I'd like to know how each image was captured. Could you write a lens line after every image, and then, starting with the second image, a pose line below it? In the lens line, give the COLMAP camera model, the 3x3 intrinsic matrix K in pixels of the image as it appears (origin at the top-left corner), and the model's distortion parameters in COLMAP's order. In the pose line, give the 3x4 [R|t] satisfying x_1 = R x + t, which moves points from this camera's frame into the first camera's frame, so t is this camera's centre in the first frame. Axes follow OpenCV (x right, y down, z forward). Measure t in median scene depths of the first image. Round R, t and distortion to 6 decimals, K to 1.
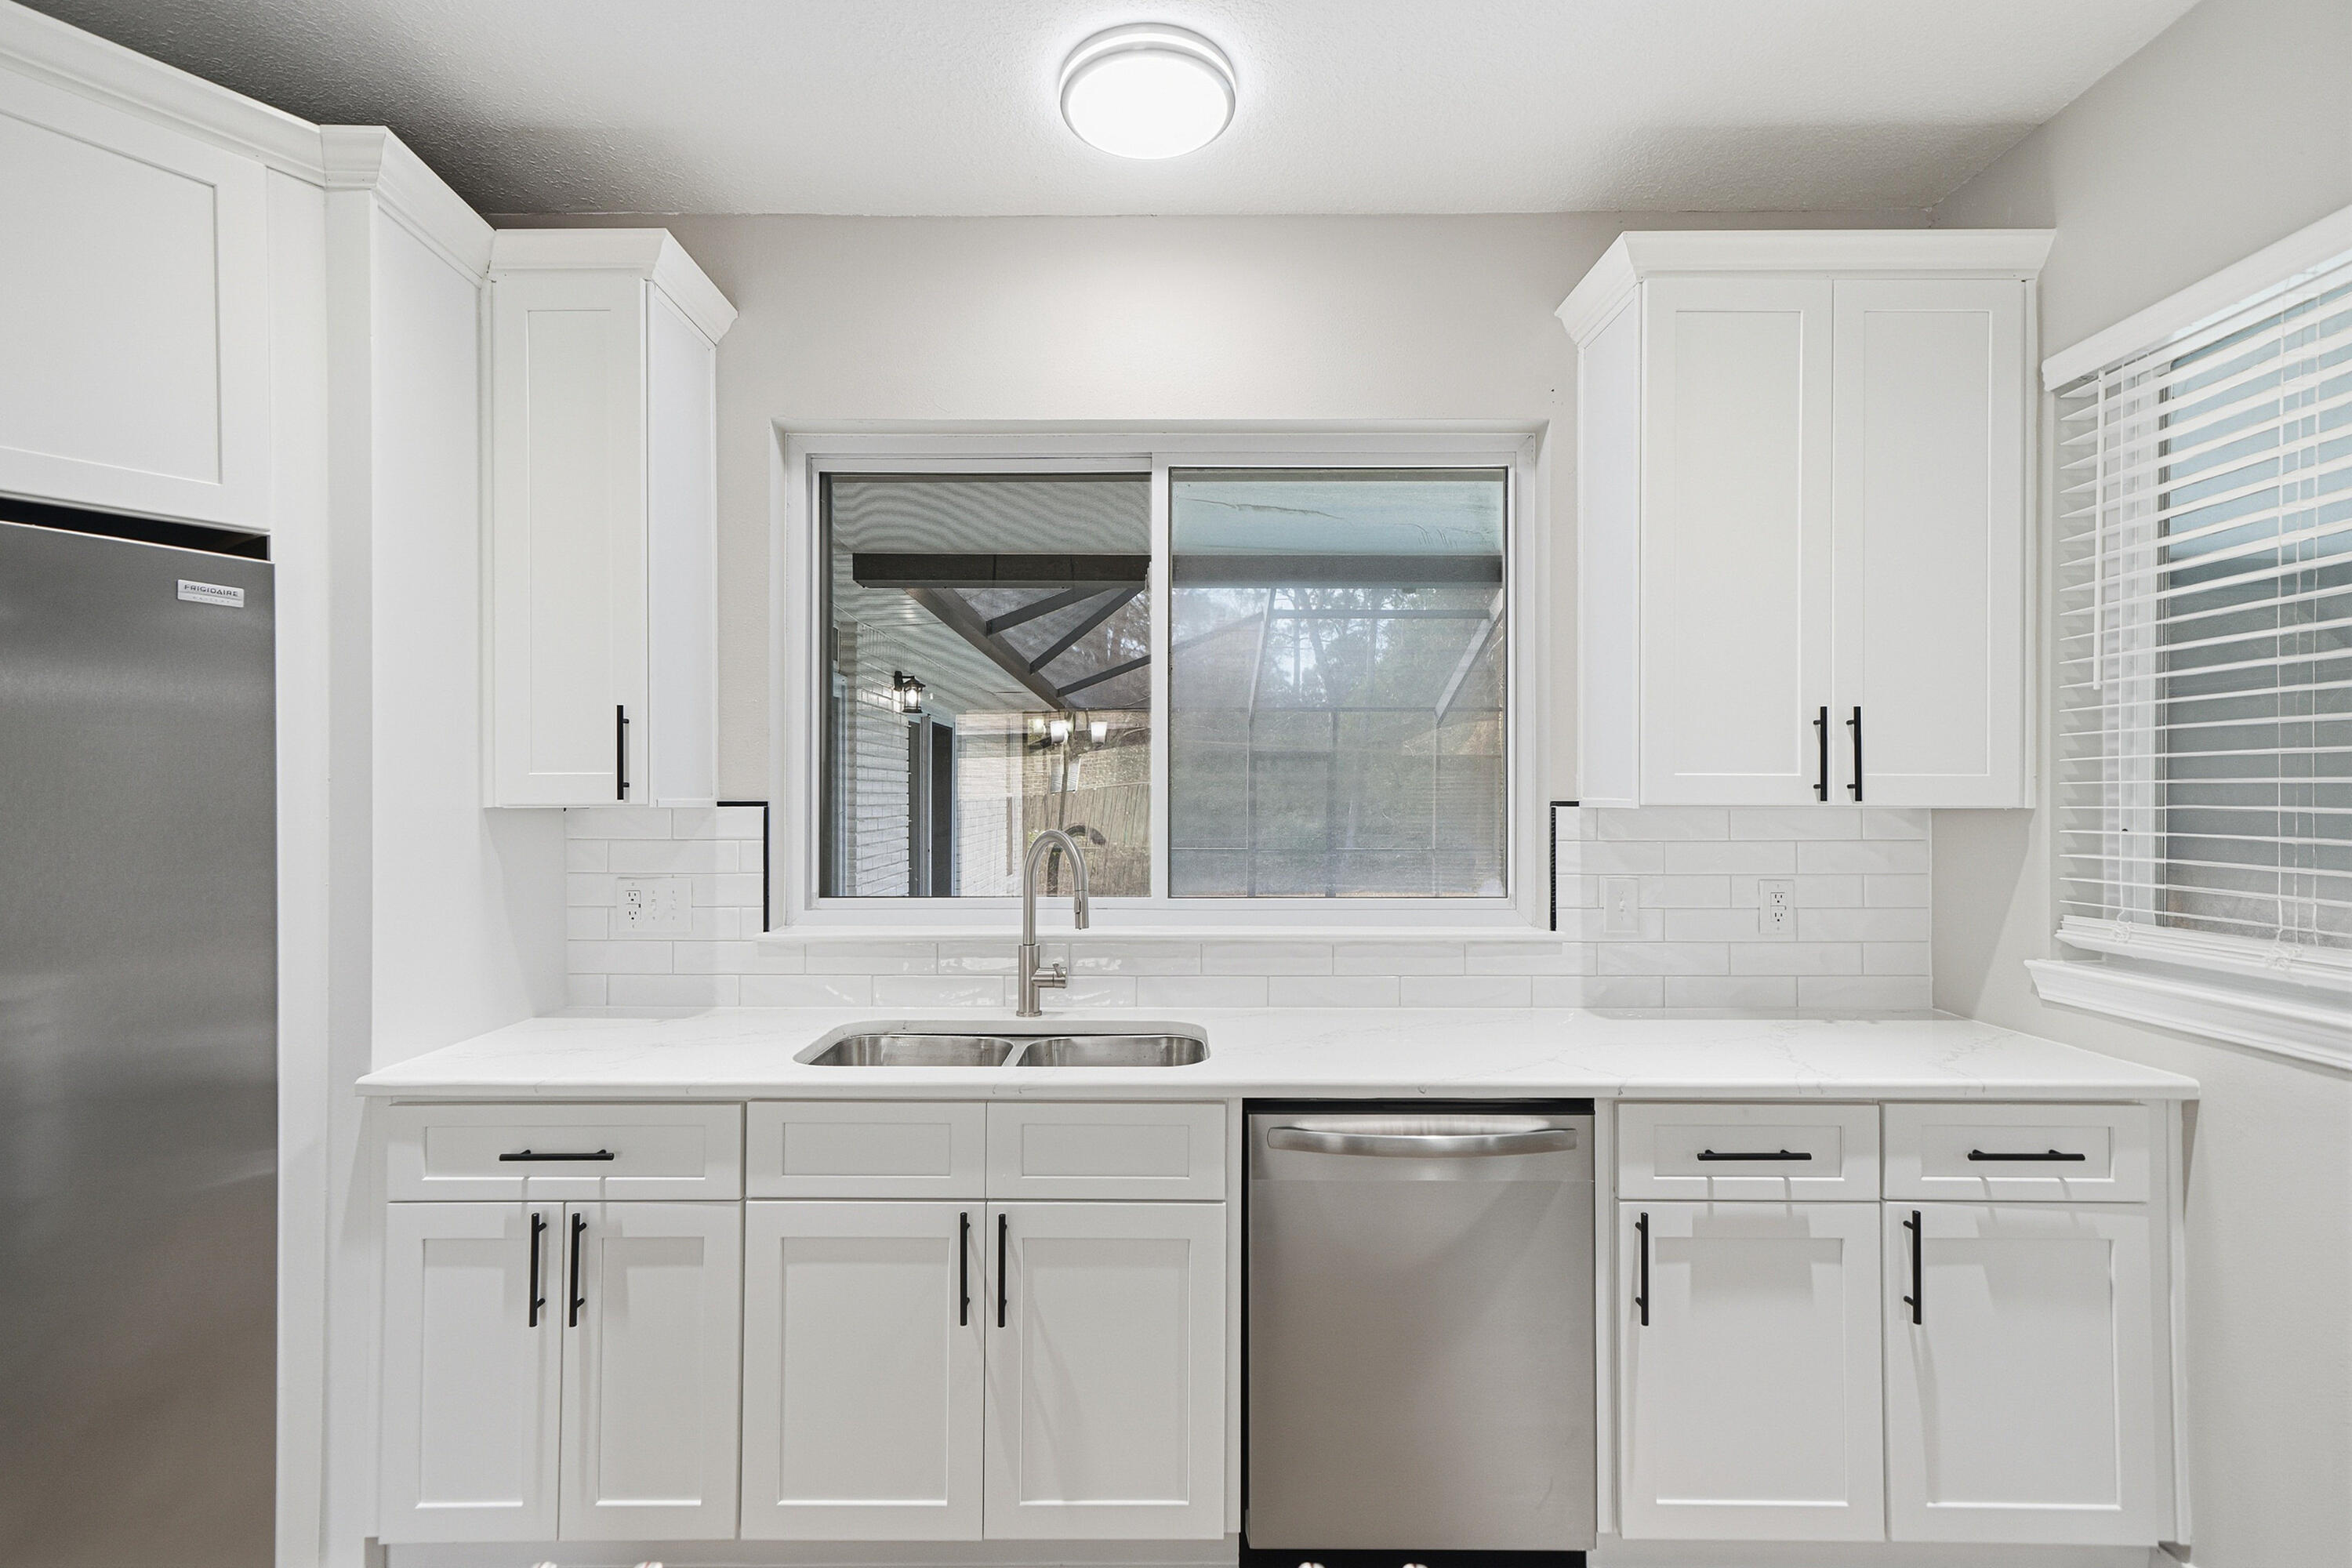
lens RADIAL K [[1100.5, 0, 1160.7], [0, 1100.5, 789.1], [0, 0, 1]] dist [0.014851, -0.000166]
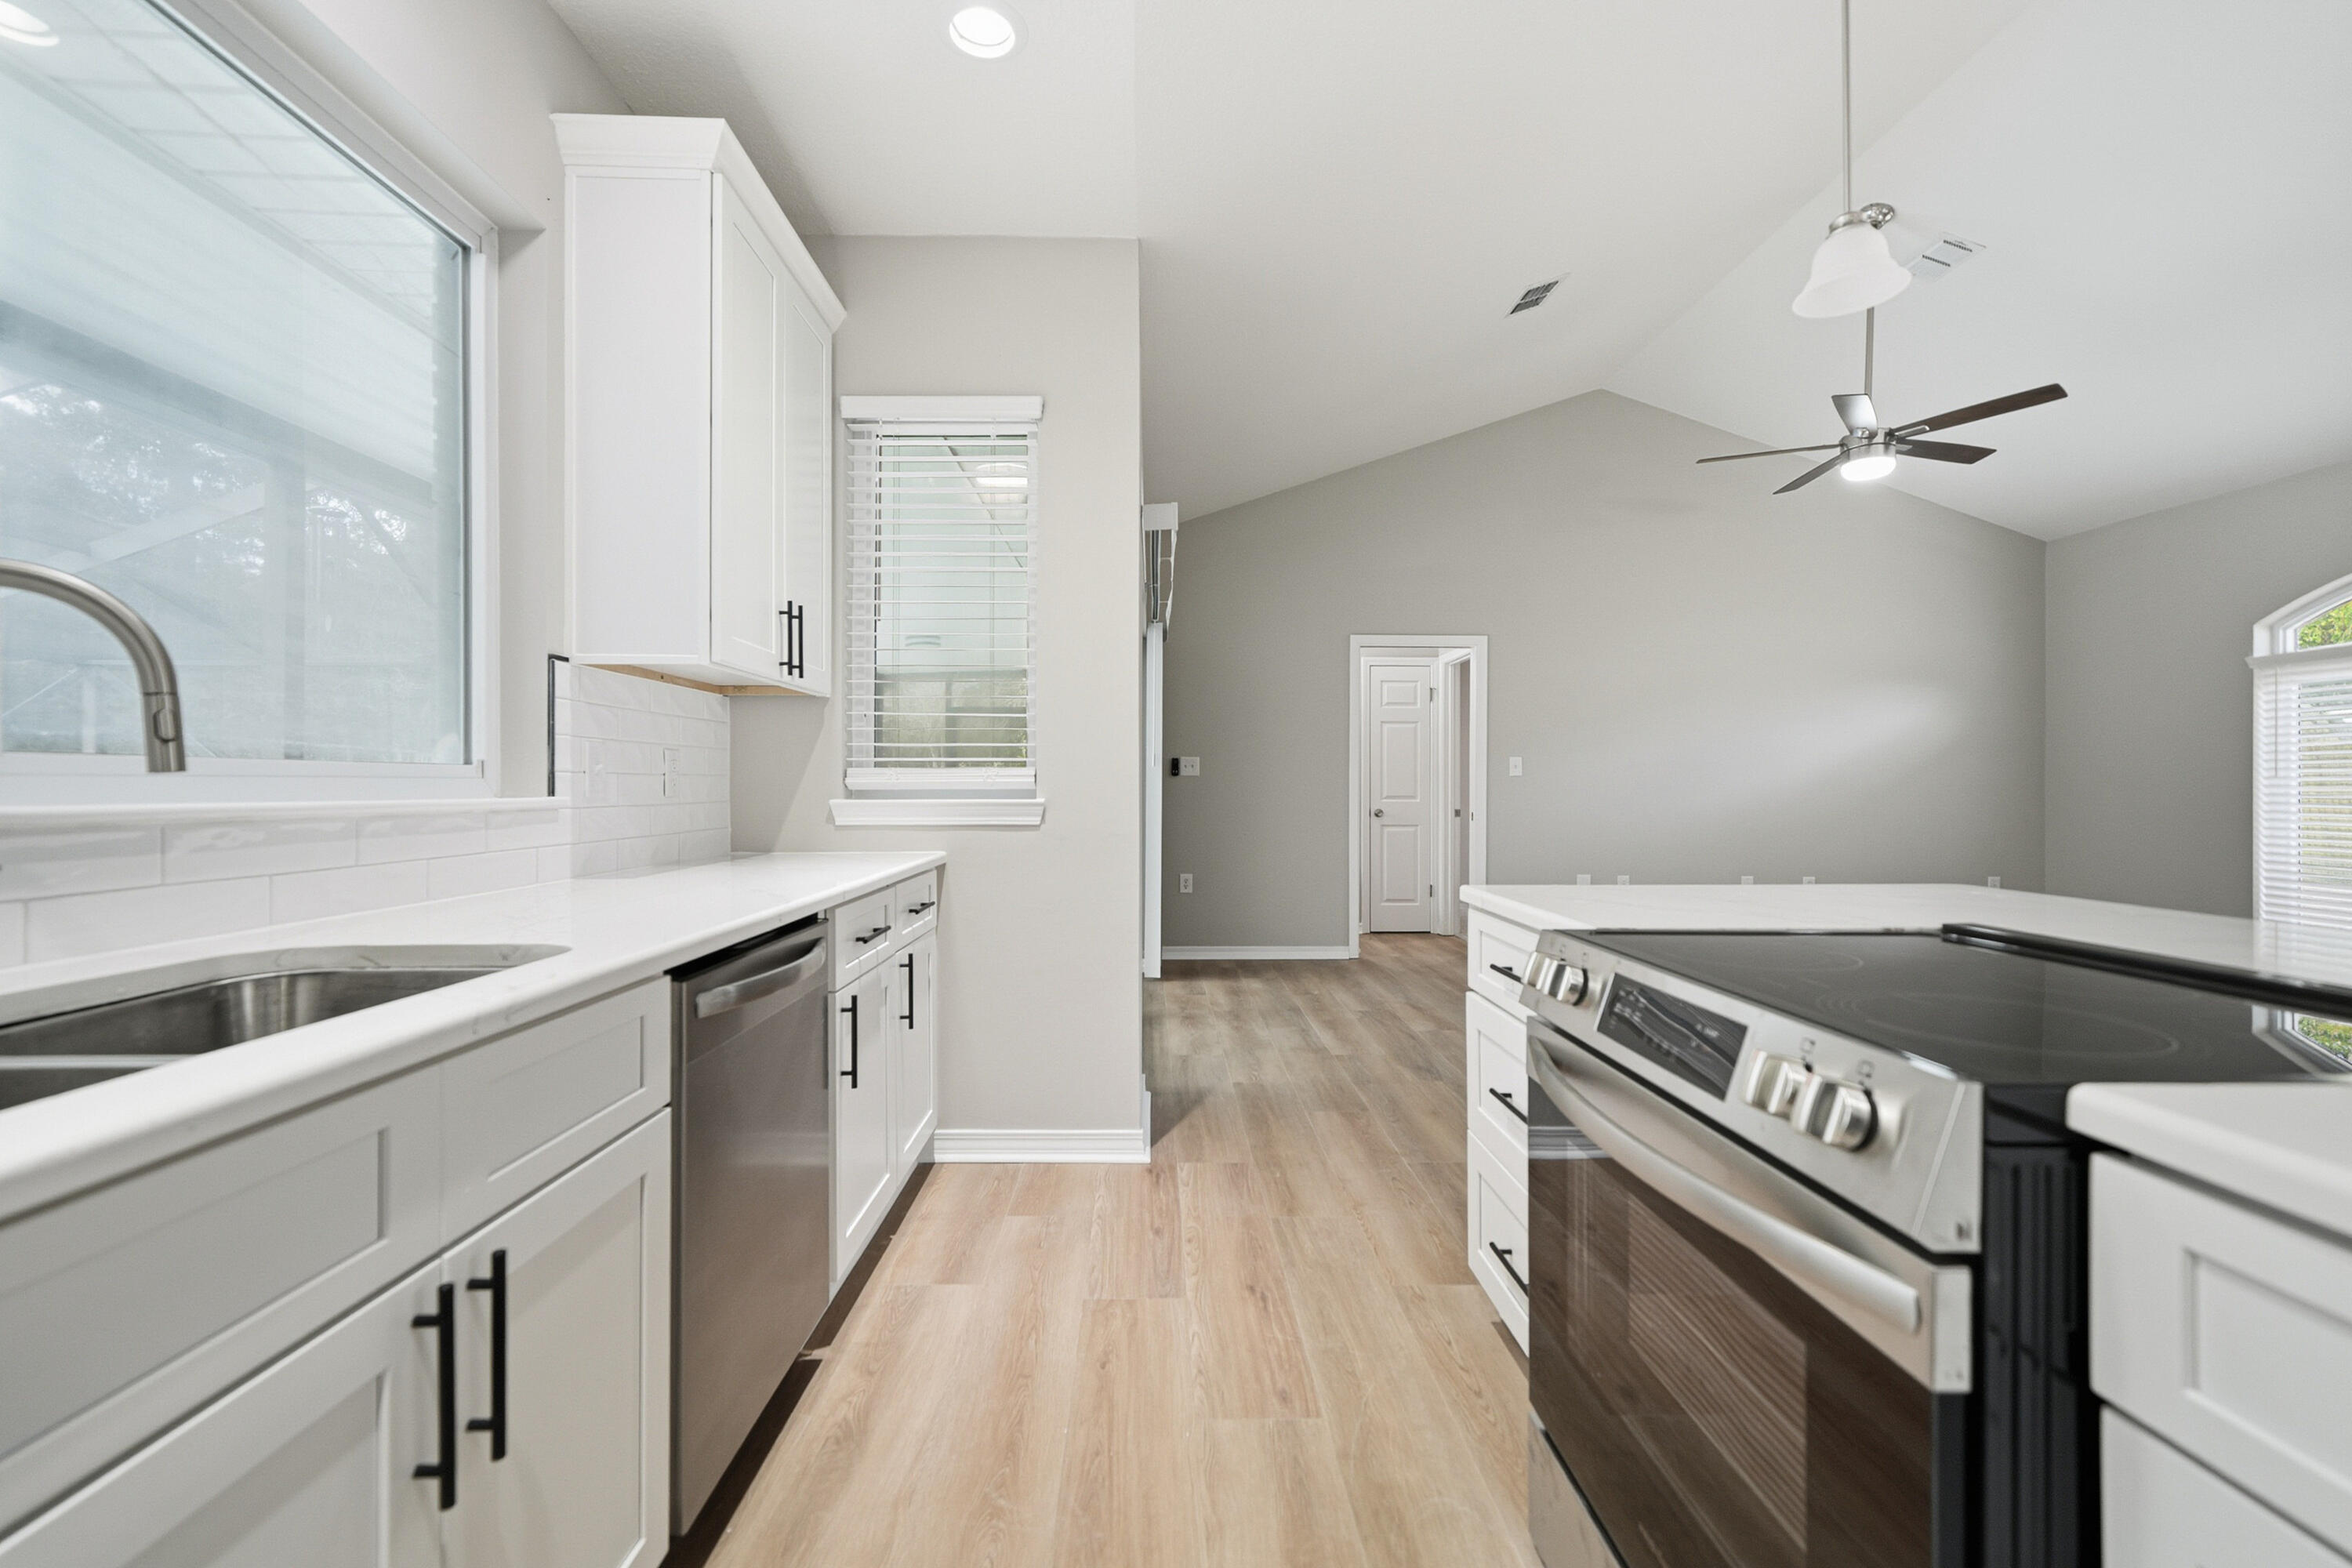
lens RADIAL K [[990.2, 0, 1176.0], [0, 990.2, 784.0], [0, 0, 1]] dist [-0.002678, 0.004803]
pose [[-0.030935, 0.000686, 0.999521, -0.544327], [-0.009860, 0.999951, -0.000992, 0.130703], [-0.999473, -0.009886, -0.030926, 0.587814]]
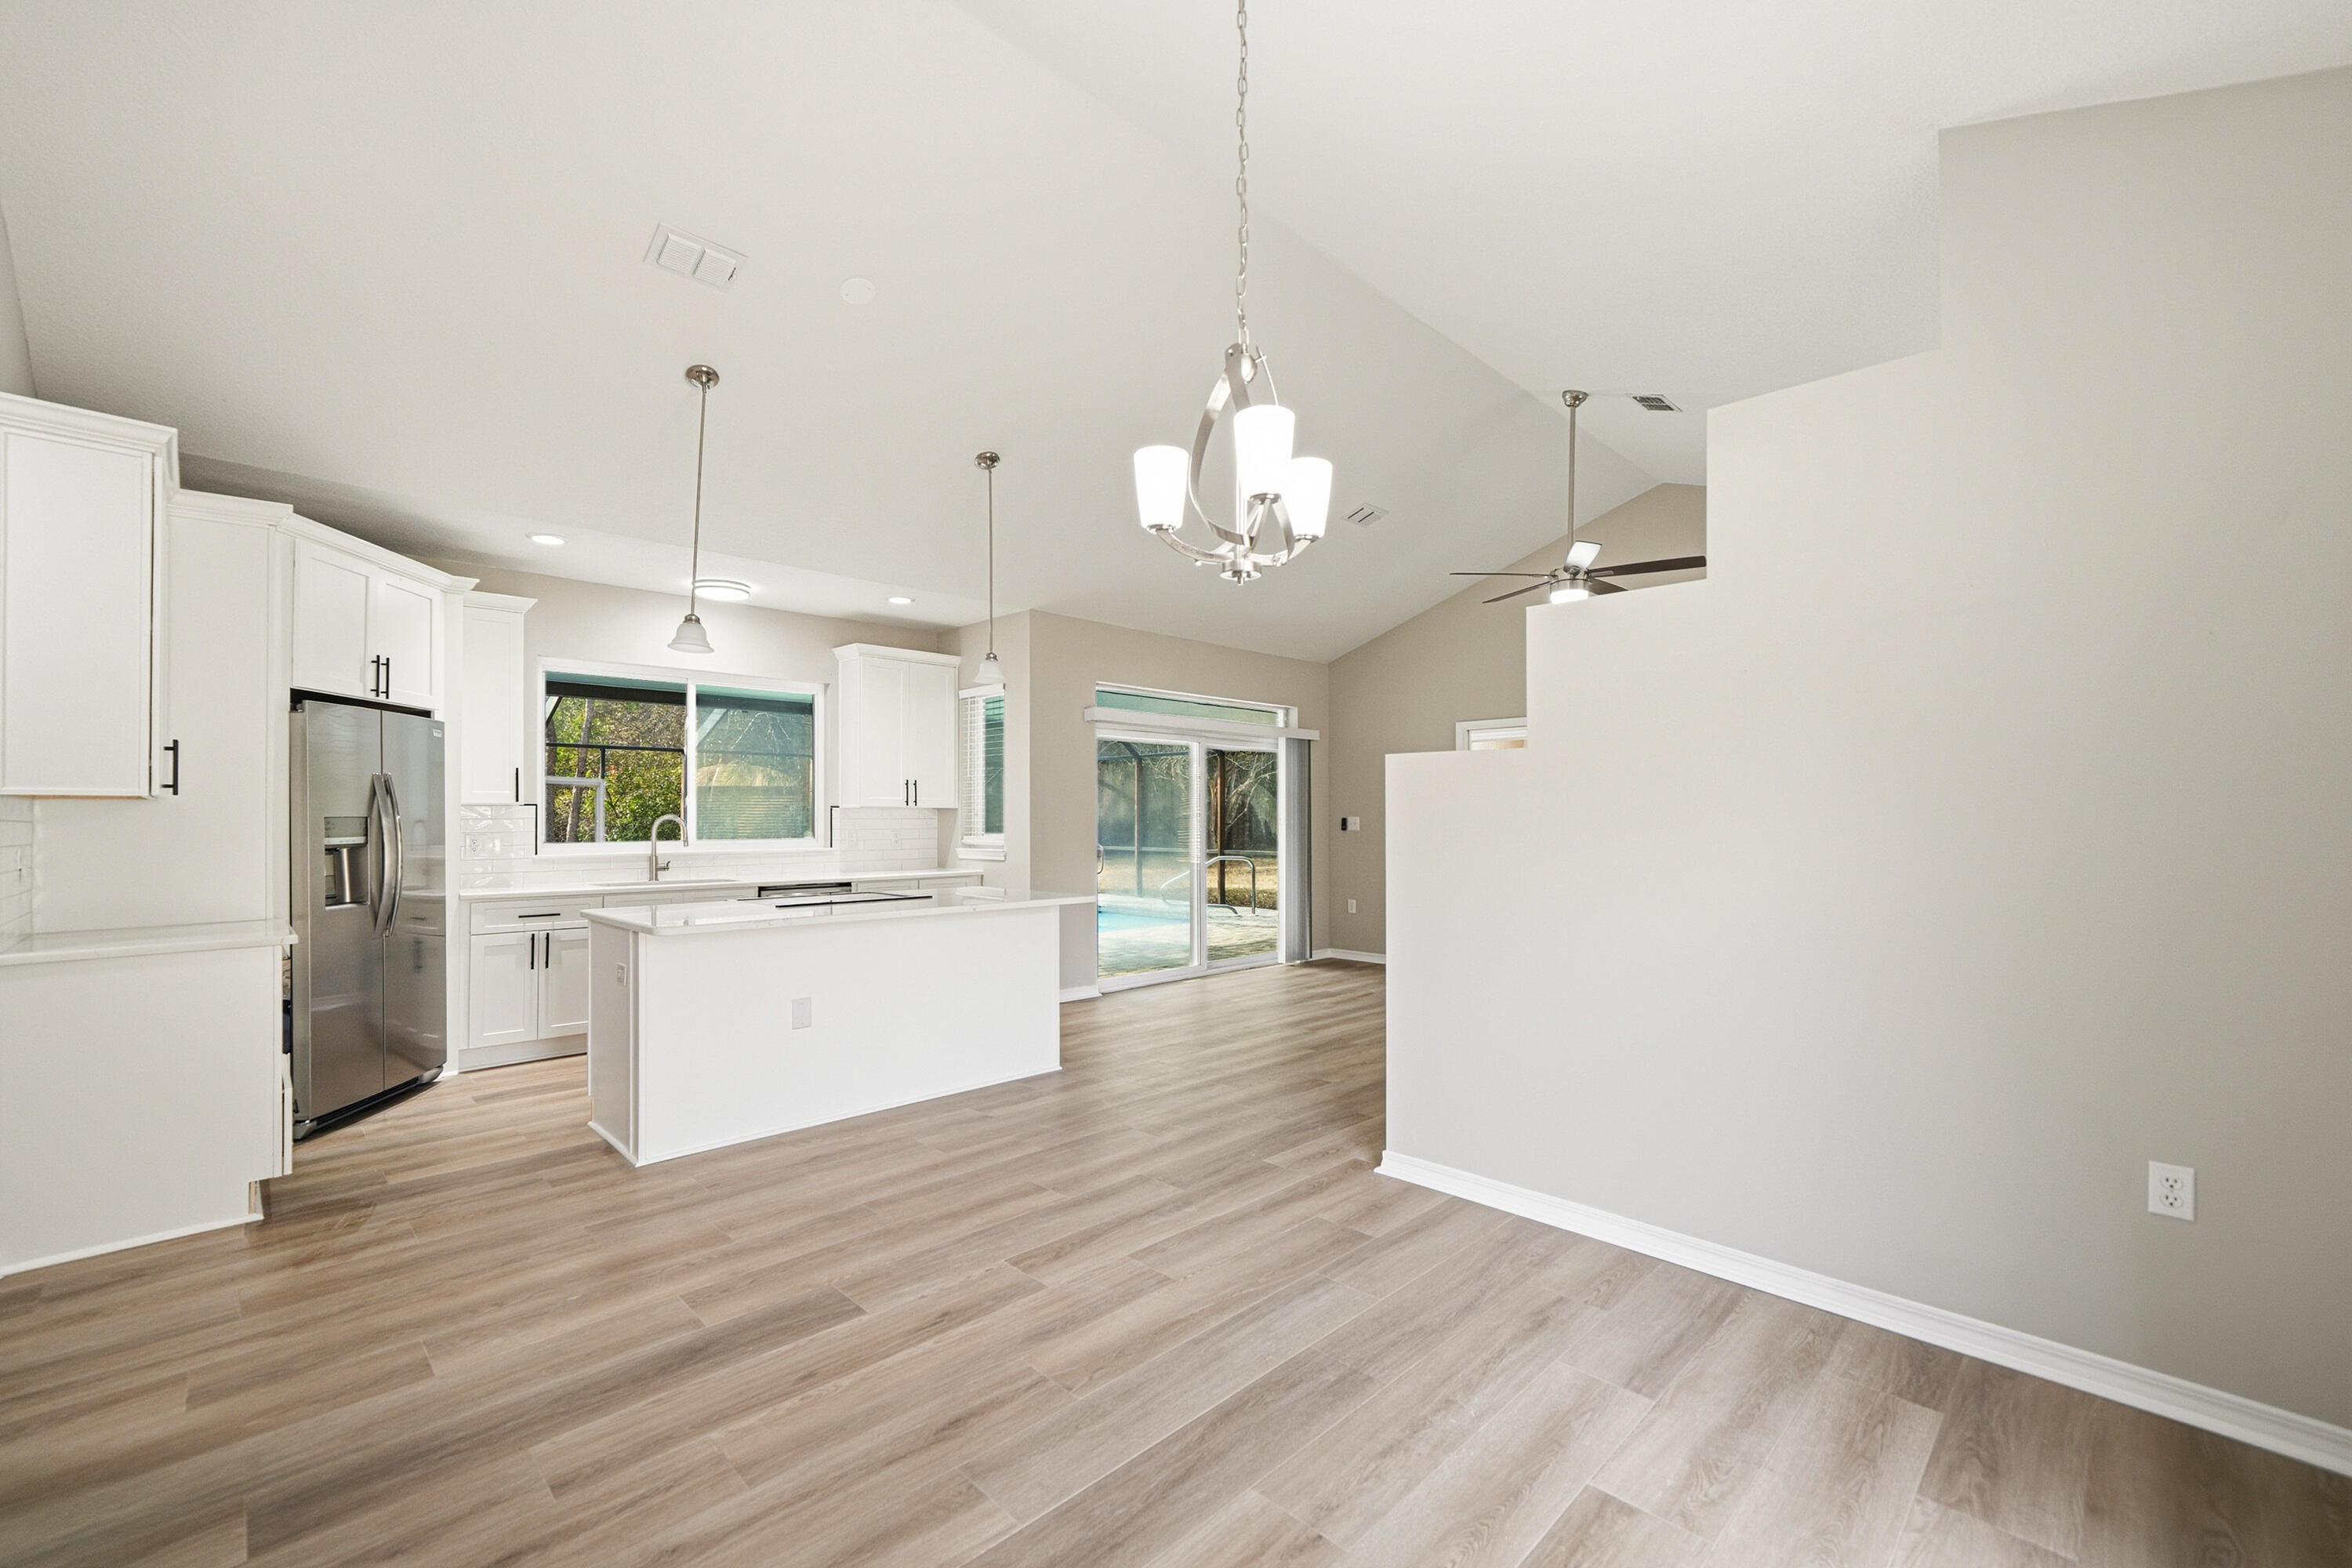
lens RADIAL K [[987.5, 0, 1175.9], [0, 987.5, 803.3], [0, 0, 1]] dist [0.000296, 0.000173]
pose [[0.705114, 0.008712, 0.709041, -1.076551], [-0.003563, 0.999955, -0.008743, 0.028675], [-0.709085, 0.003638, 0.705113, -1.907281]]
